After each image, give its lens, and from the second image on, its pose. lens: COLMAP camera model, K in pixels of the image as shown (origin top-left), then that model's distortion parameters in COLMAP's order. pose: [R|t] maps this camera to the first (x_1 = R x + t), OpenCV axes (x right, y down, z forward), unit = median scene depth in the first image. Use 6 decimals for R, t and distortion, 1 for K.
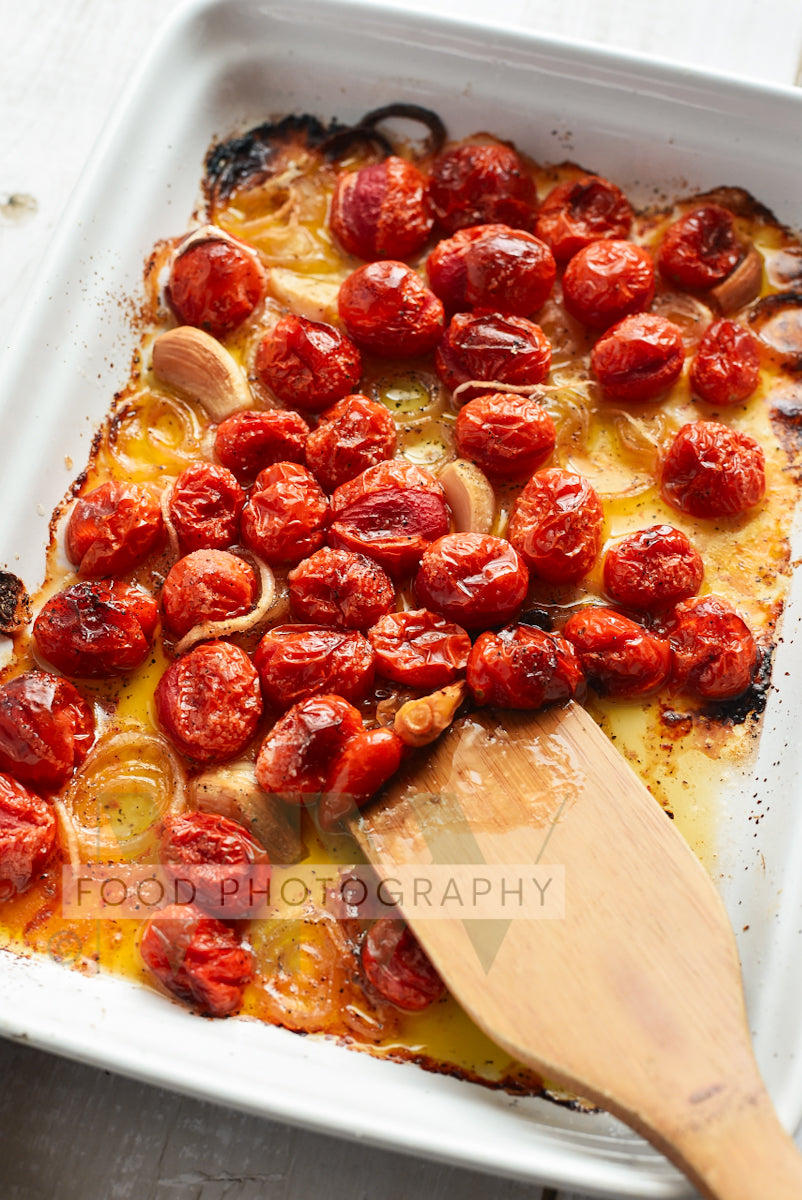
lens RADIAL K [[1975.2, 0, 404.5], [0, 1975.2, 567.8], [0, 0, 1]] dist [-0.160833, 0.000000]
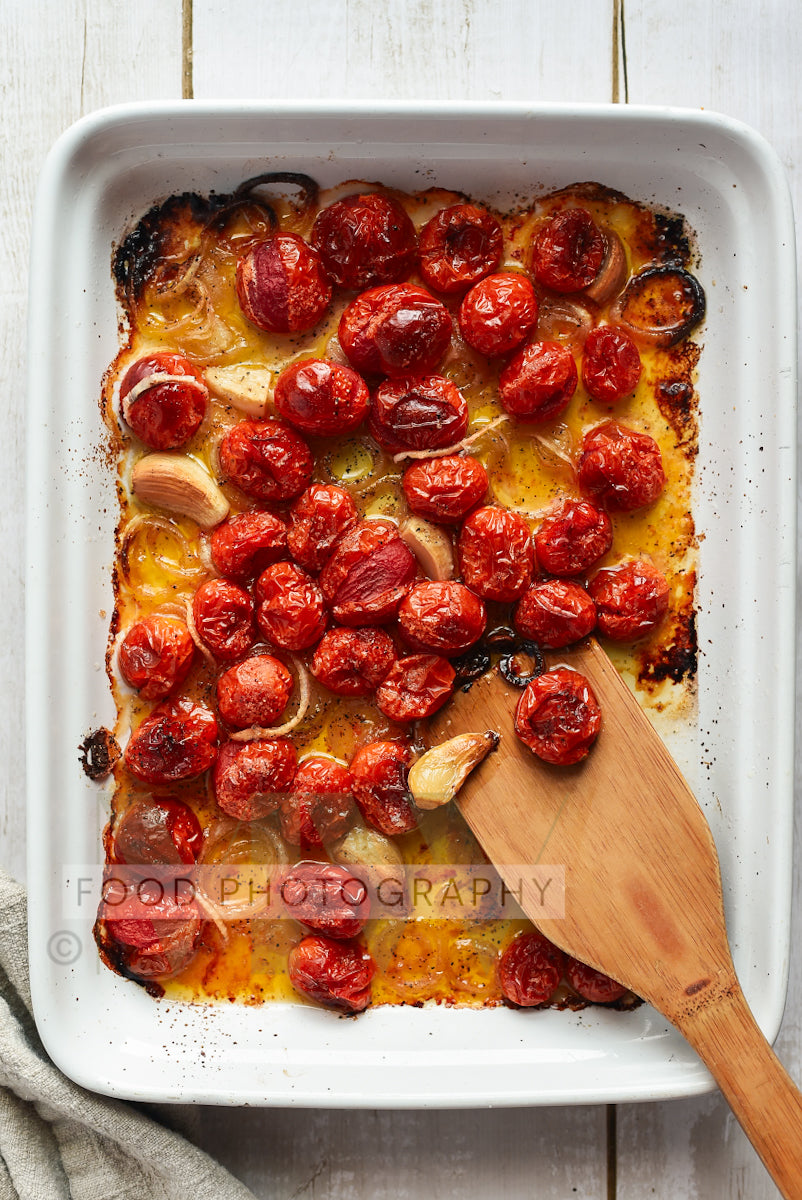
lens RADIAL K [[1902.4, 0, 405.9], [0, 1902.4, 643.0], [0, 0, 1]] dist [-0.155801, 0.000000]
pose [[0.966464, -0.256715, 0.006693, -0.003924], [0.217874, 0.833478, 0.507784, -0.568674], [-0.135935, -0.489297, 0.861458, -0.030576]]
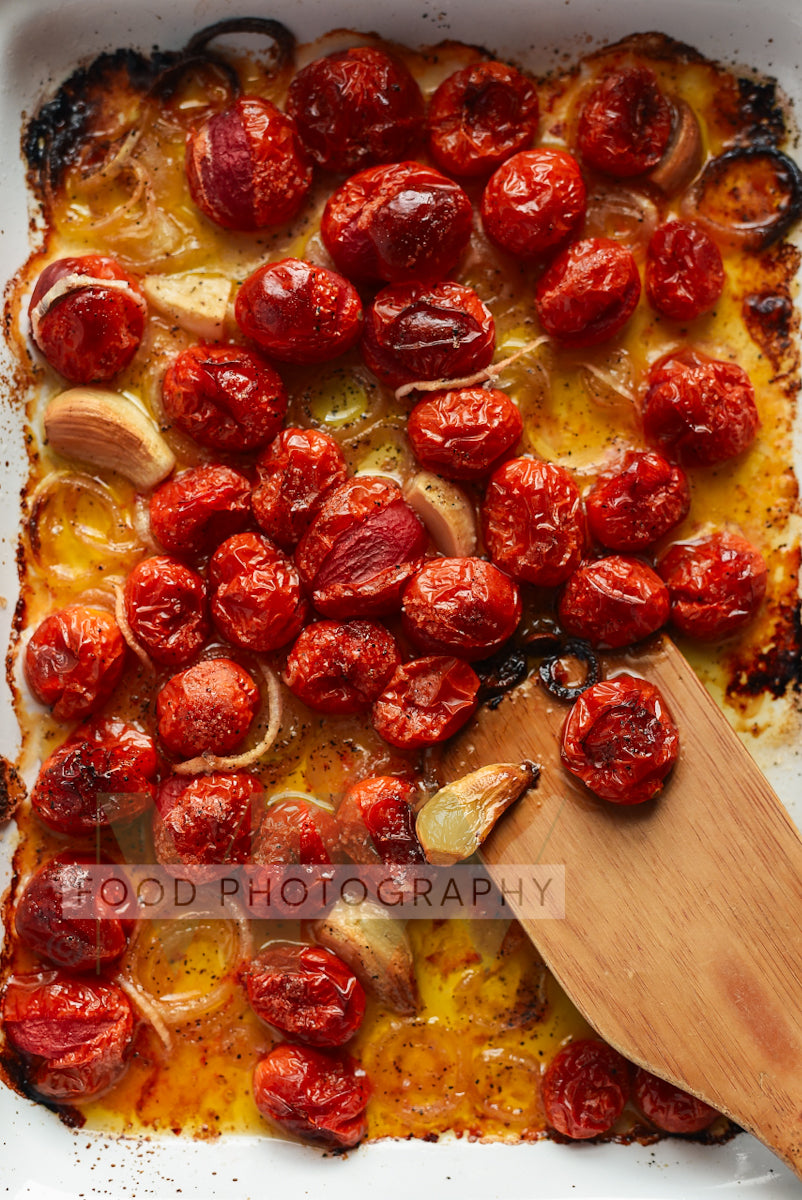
lens RADIAL K [[1975.2, 0, 406.3], [0, 1975.2, 634.9], [0, 0, 1]] dist [-0.160833, 0.000000]
pose [[0.965622, -0.258954, 0.022743, -0.017973], [0.222802, 0.869528, 0.440772, -0.378908], [-0.133916, -0.420552, 0.897331, 0.168493]]
